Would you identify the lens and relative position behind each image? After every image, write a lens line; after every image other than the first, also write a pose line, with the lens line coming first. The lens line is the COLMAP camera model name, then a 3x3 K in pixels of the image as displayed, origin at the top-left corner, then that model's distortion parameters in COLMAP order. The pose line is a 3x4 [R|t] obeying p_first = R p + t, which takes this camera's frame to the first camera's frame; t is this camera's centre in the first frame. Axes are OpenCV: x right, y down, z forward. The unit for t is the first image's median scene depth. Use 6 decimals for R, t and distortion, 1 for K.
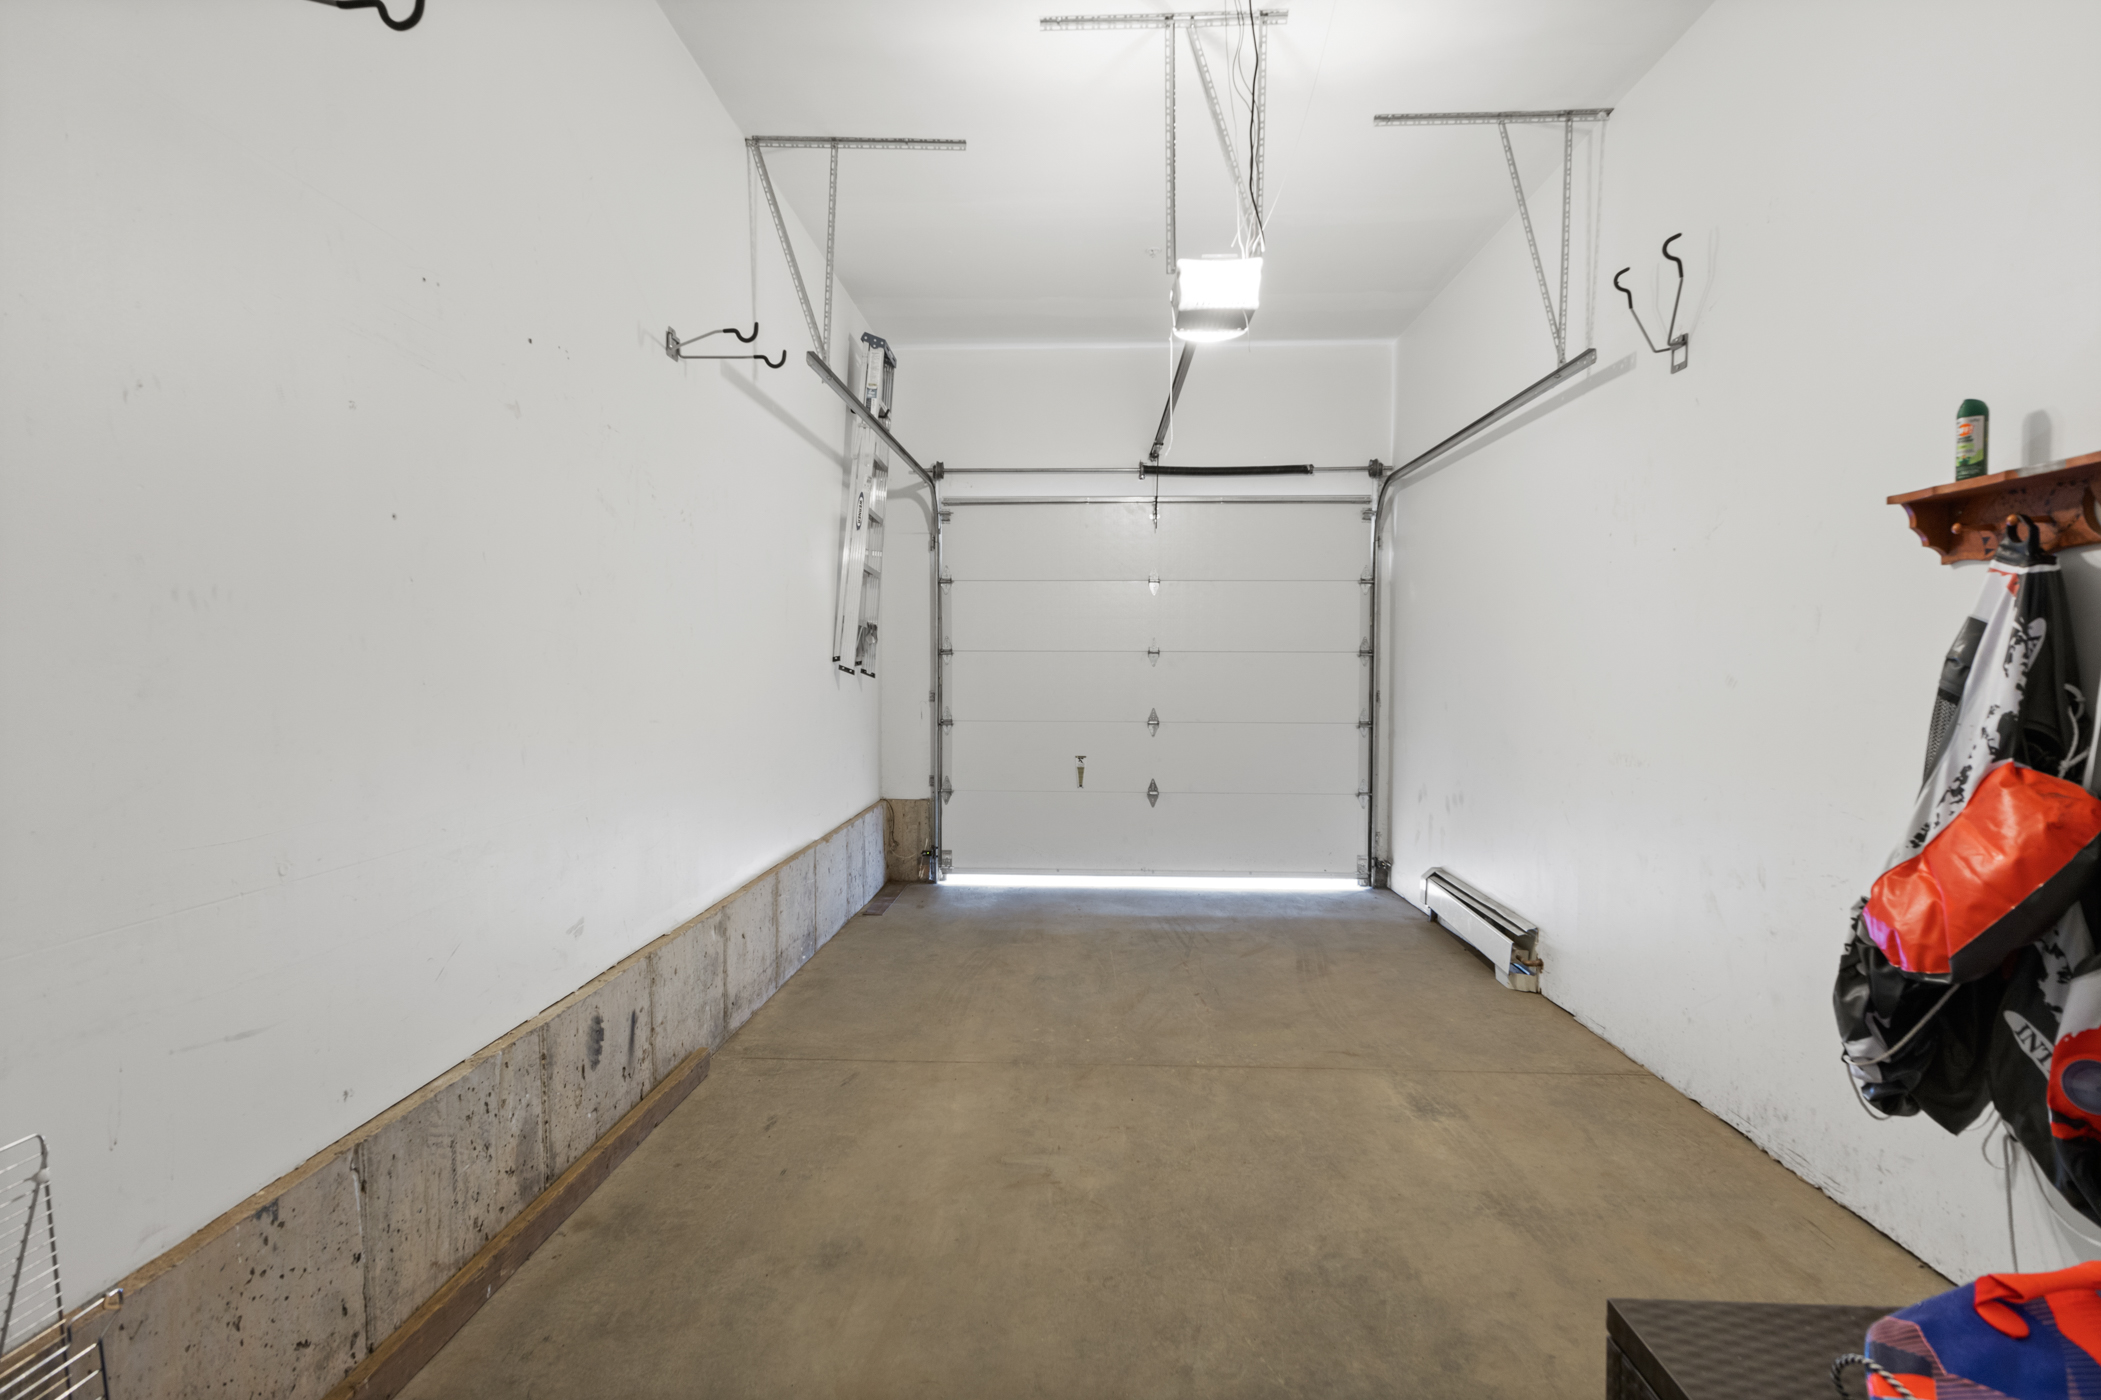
lens RADIAL K [[1016.5, 0, 1050.5], [0, 1016.5, 700.0], [0, 0, 1]] dist [0.010766, -0.004372]
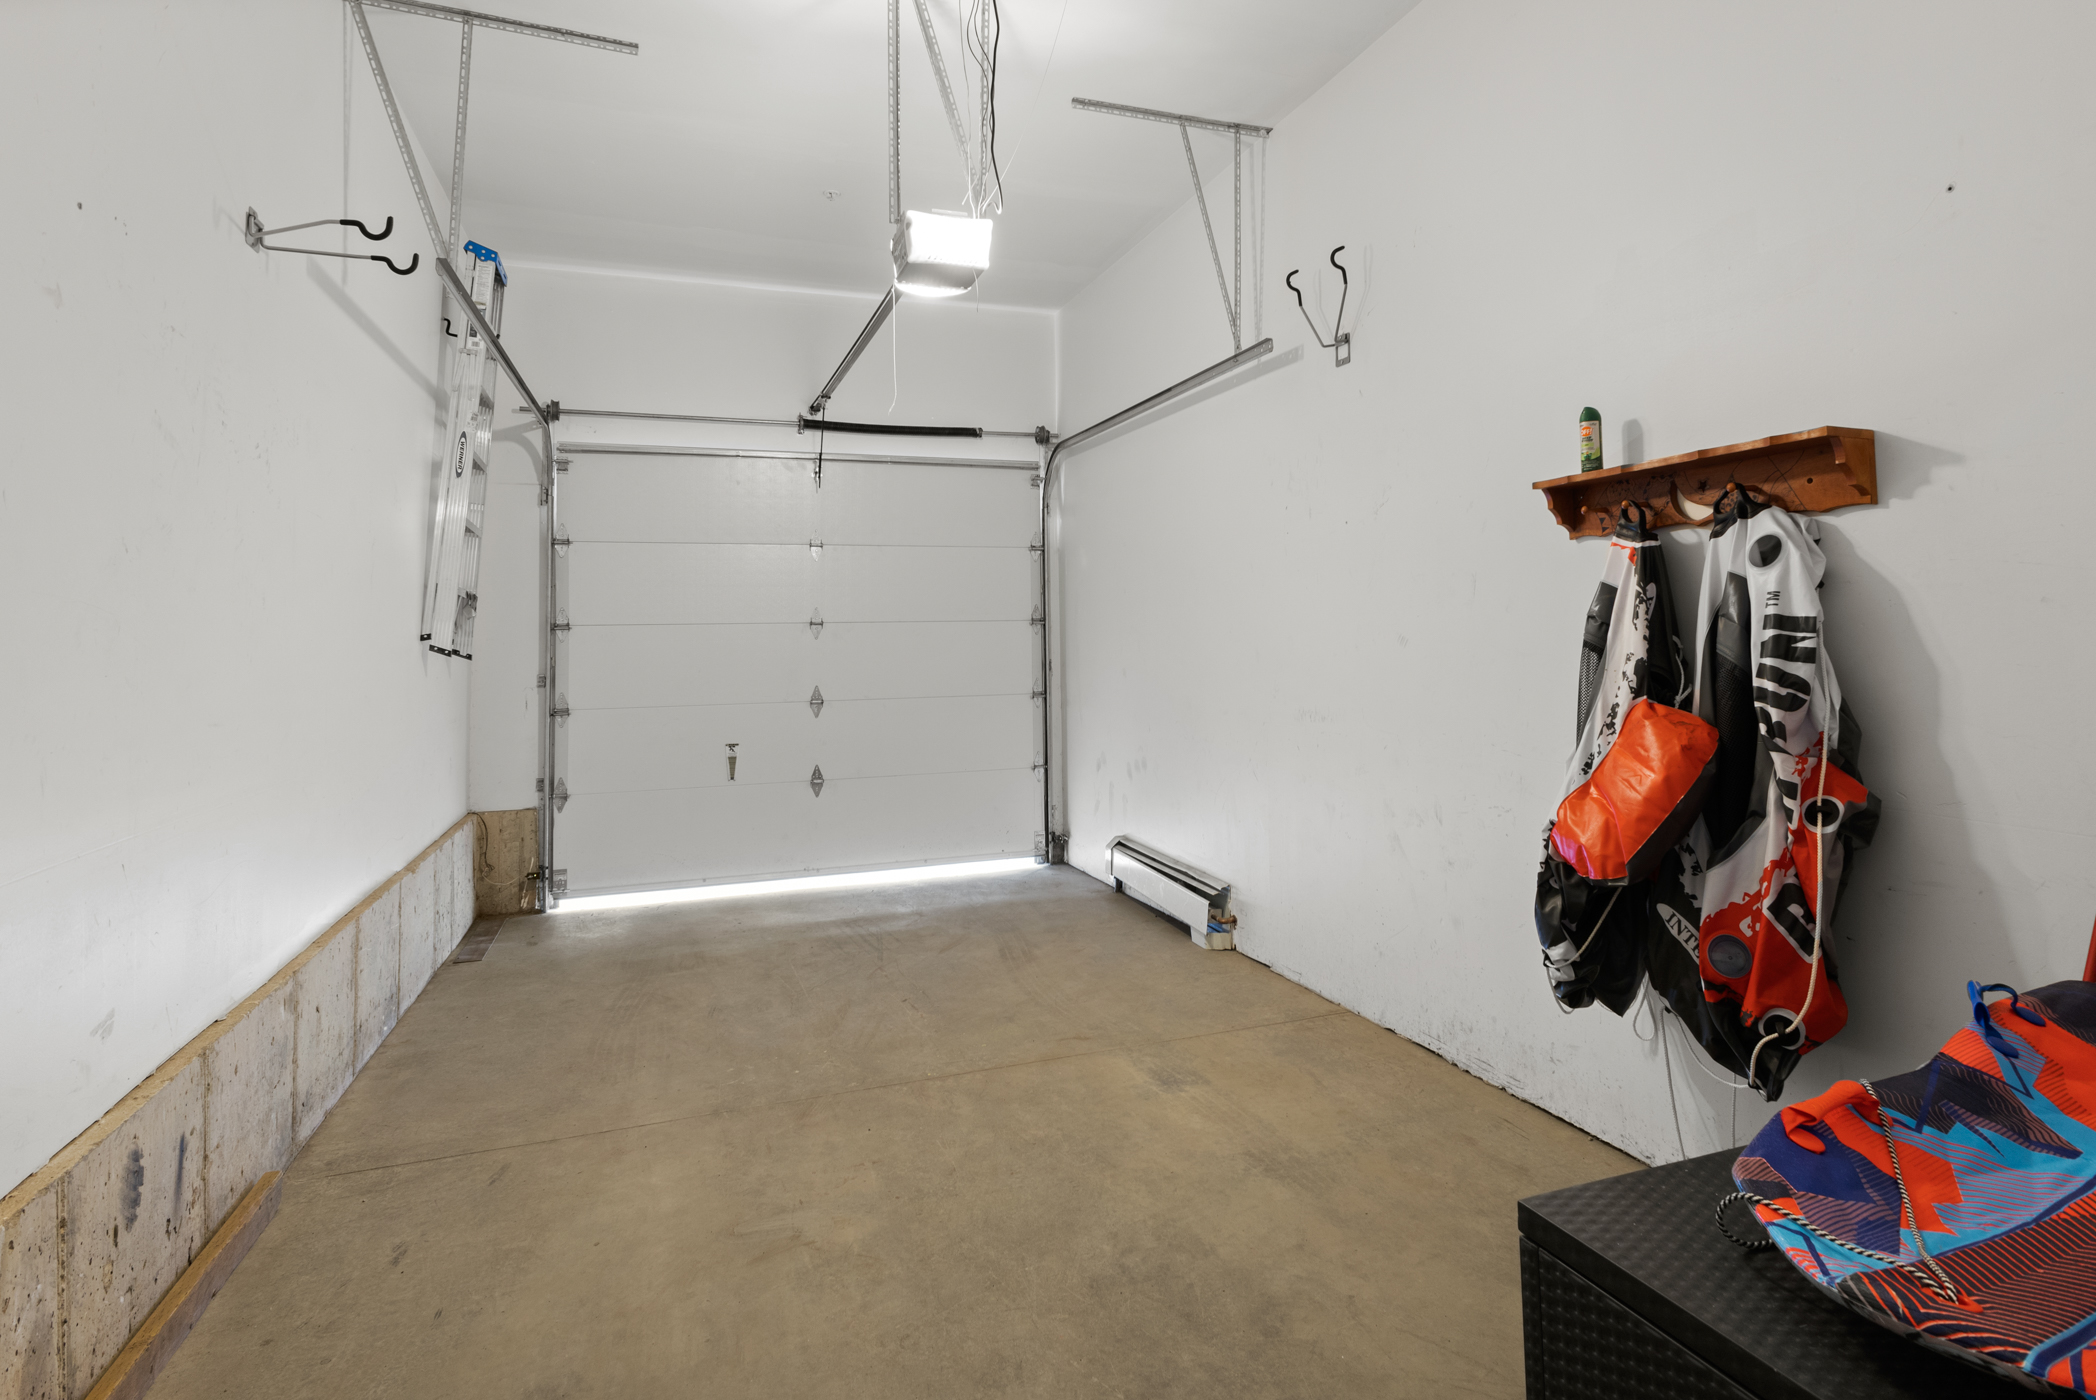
lens RADIAL K [[1109.7, 0, 1055.0], [0, 1109.7, 589.0], [0, 0, 1]] dist [0.006347, -0.002023]
pose [[0.921636, -0.002295, 0.388049, -0.133391], [0.032883, 0.996848, -0.072203, 0.001074], [-0.386660, 0.079305, 0.918806, 0.016799]]
